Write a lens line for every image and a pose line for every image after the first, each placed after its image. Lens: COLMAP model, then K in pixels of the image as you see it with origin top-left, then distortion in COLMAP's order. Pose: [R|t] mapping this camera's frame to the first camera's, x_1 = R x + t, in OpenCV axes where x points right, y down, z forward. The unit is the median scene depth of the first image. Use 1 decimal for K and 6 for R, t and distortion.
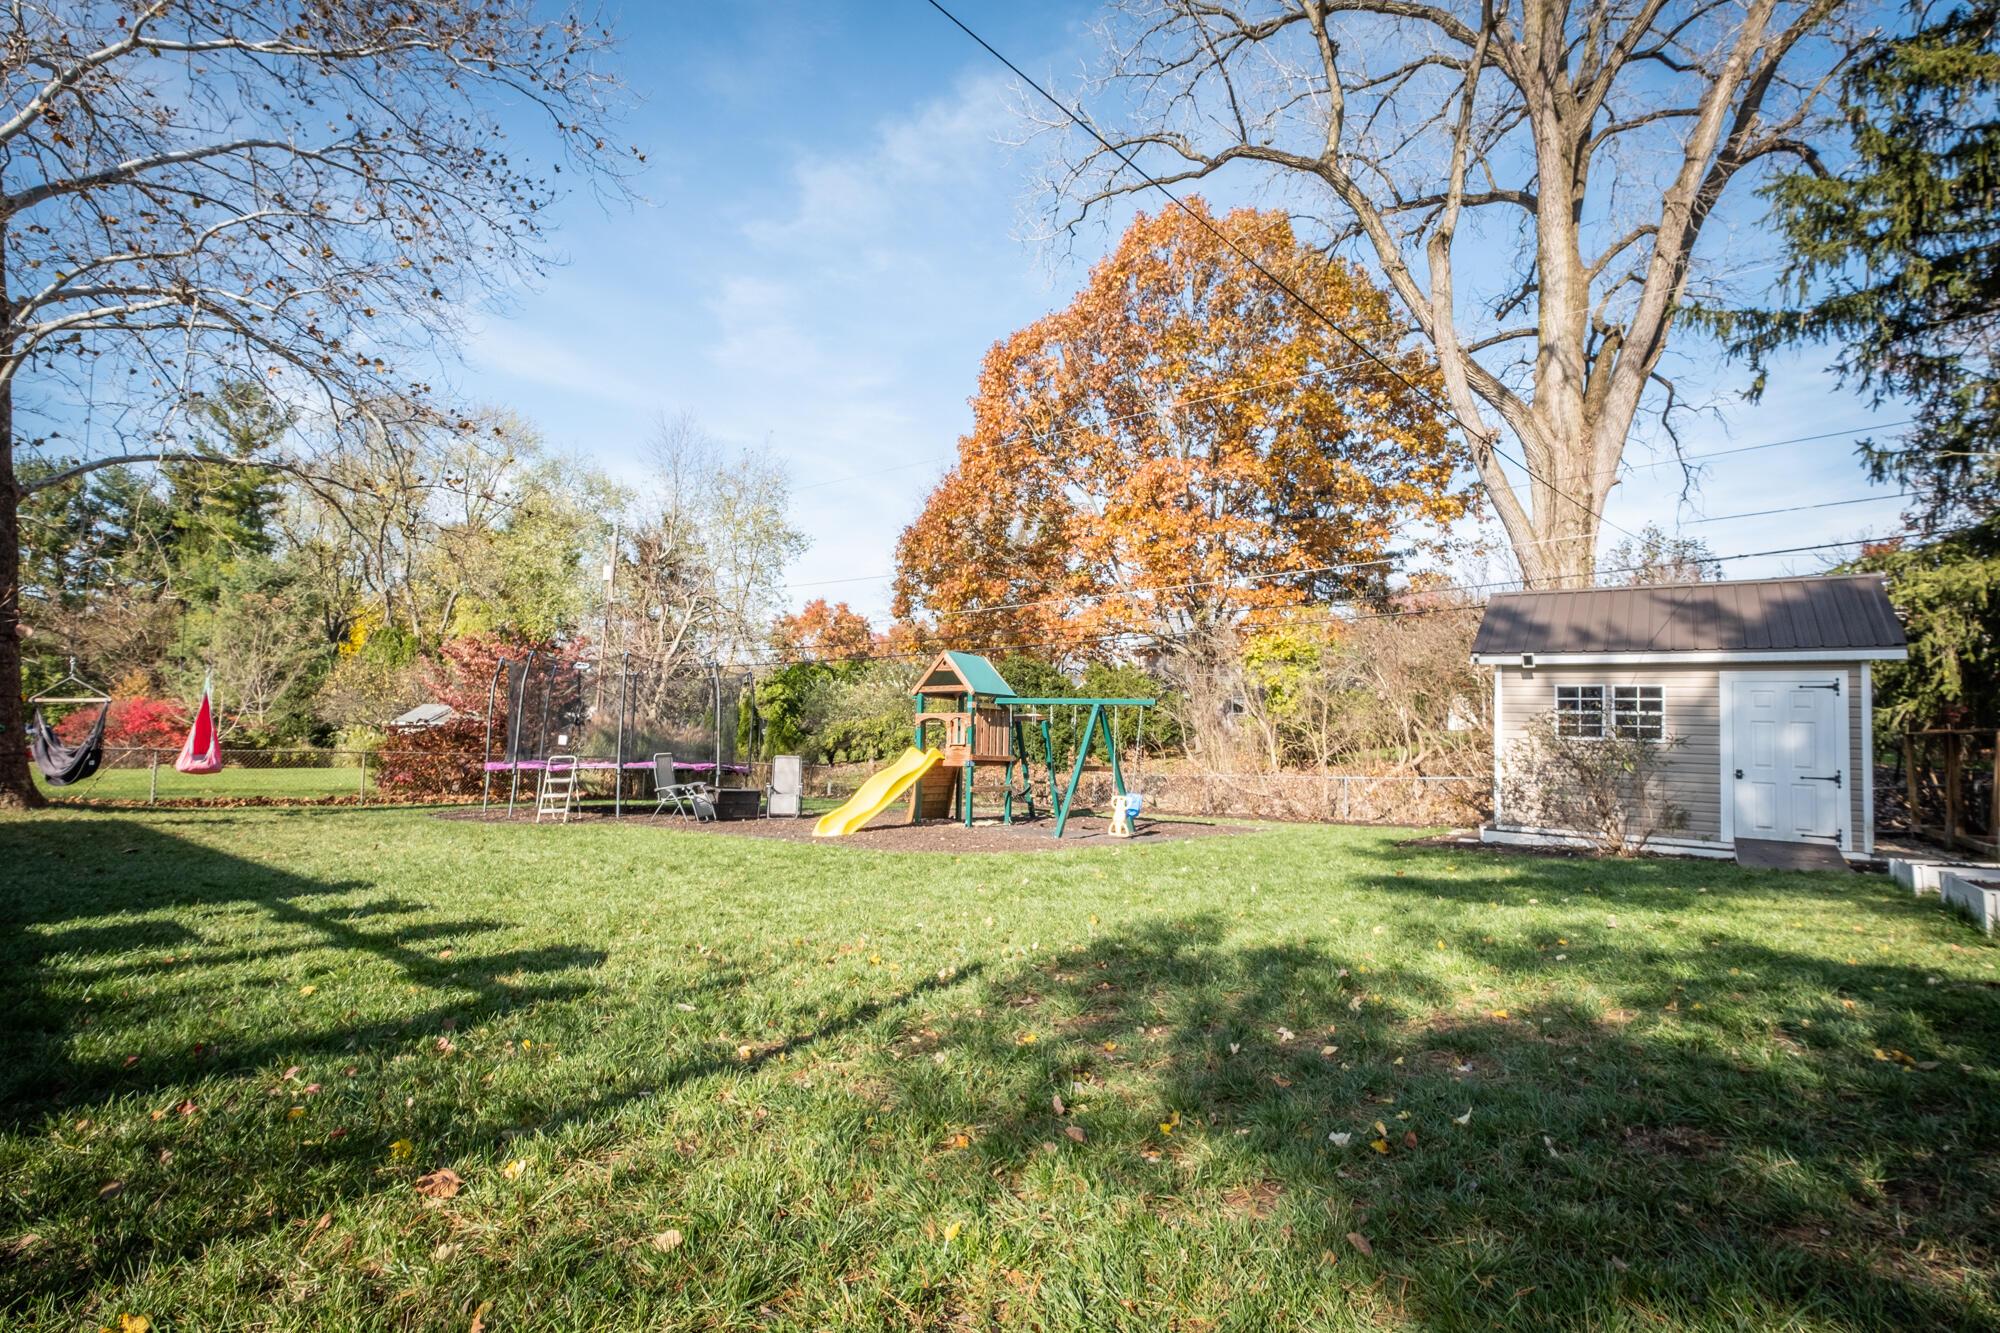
lens RADIAL K [[966.8, 0, 1005.6], [0, 966.8, 662.8], [0, 0, 1]] dist [-0.003167, -0.000865]
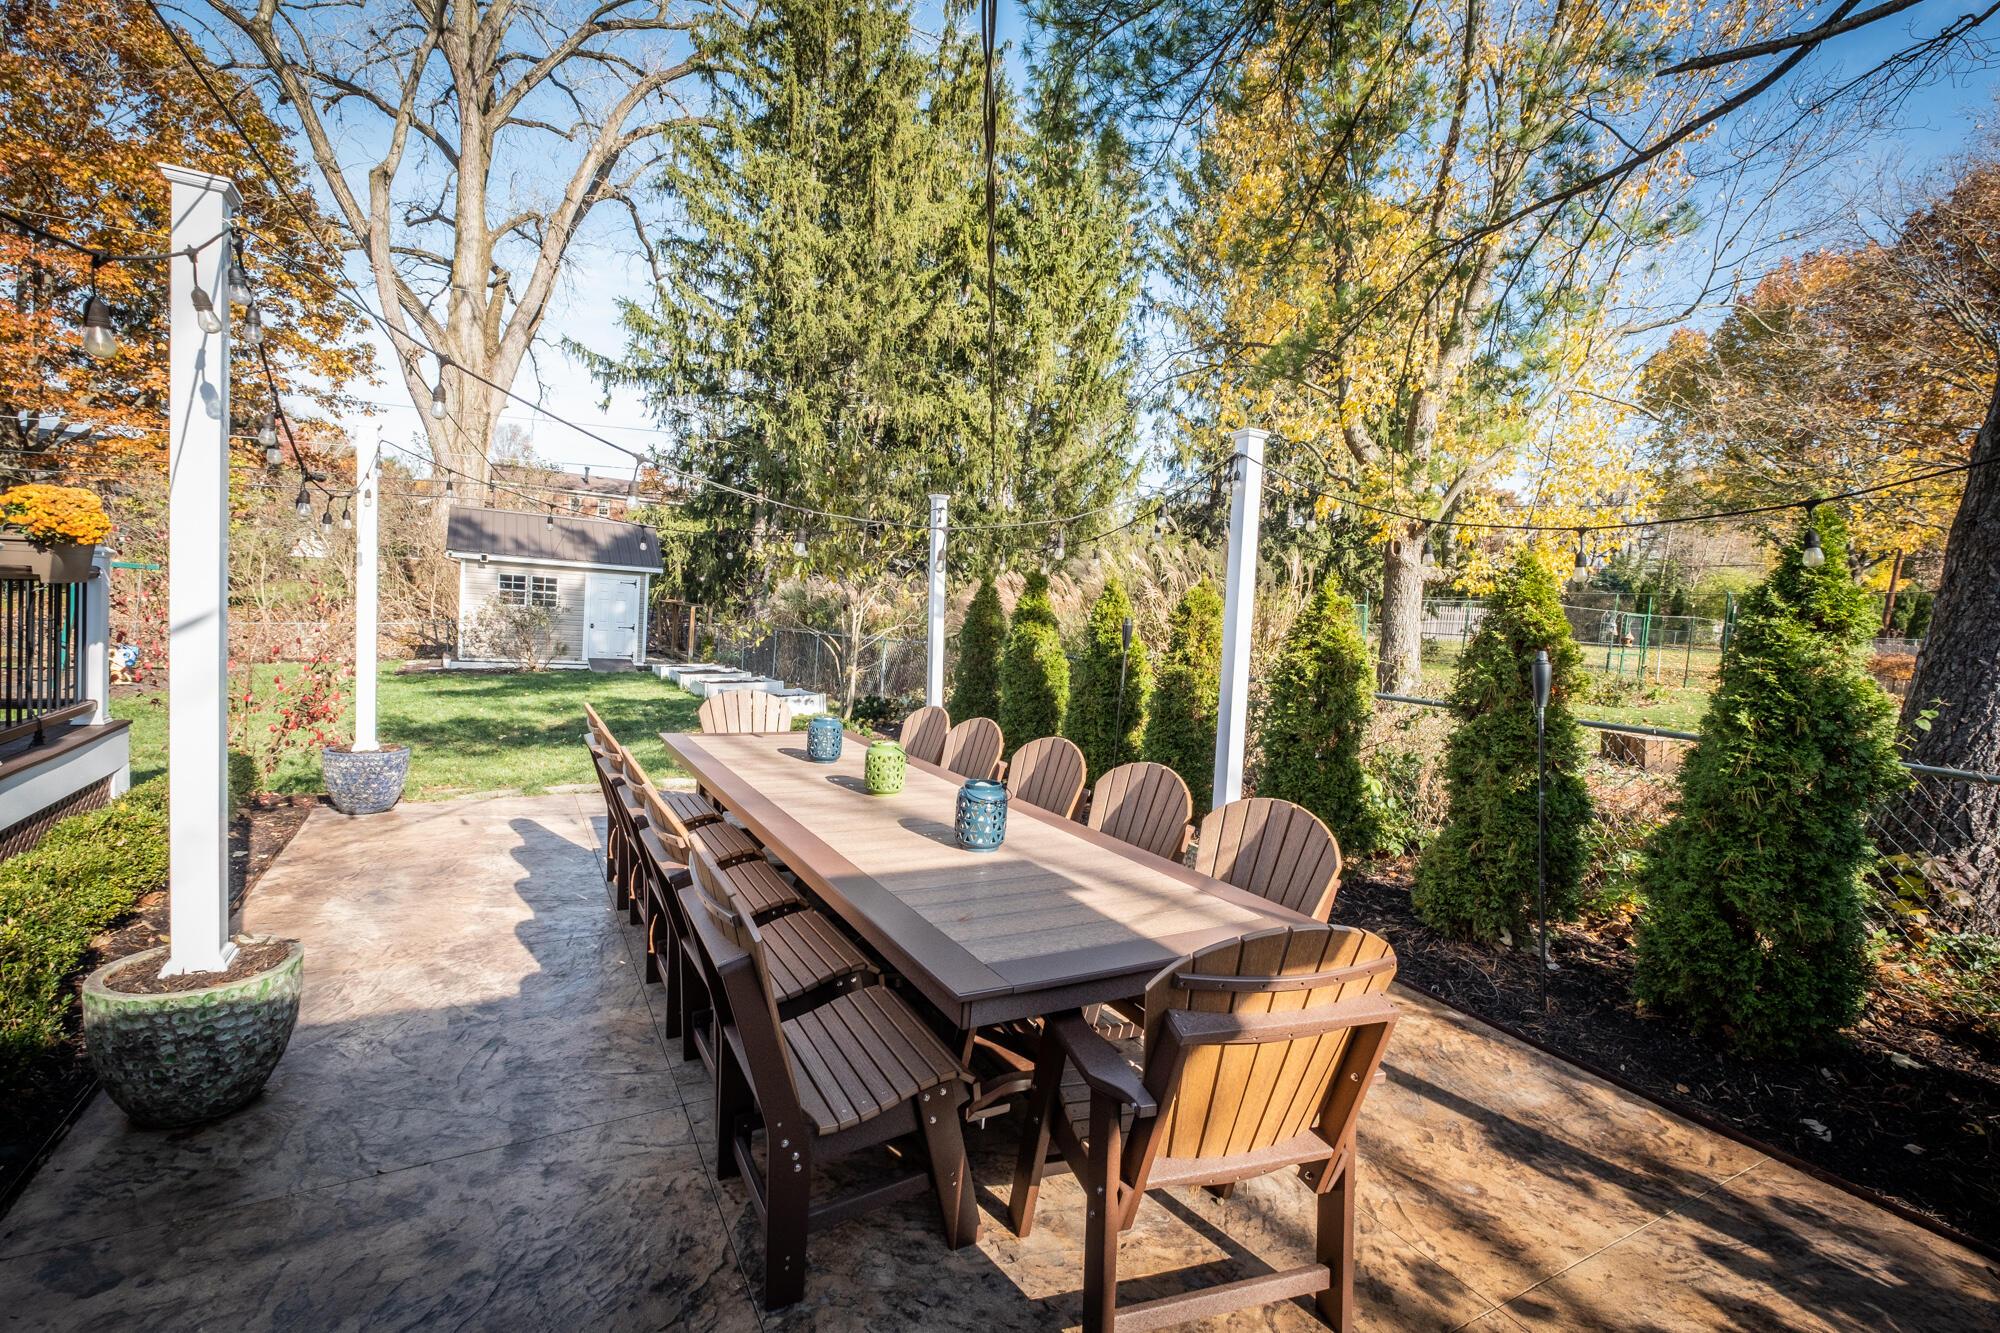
lens RADIAL K [[966.8, 0, 1005.6], [0, 966.8, 662.8], [0, 0, 1]] dist [-0.003167, -0.000865]
pose [[0.453361, -0.059474, 0.889341, -0.544045], [-0.108429, 0.986681, 0.121257, -0.124798], [-0.884707, -0.151404, 0.440874, -0.552489]]
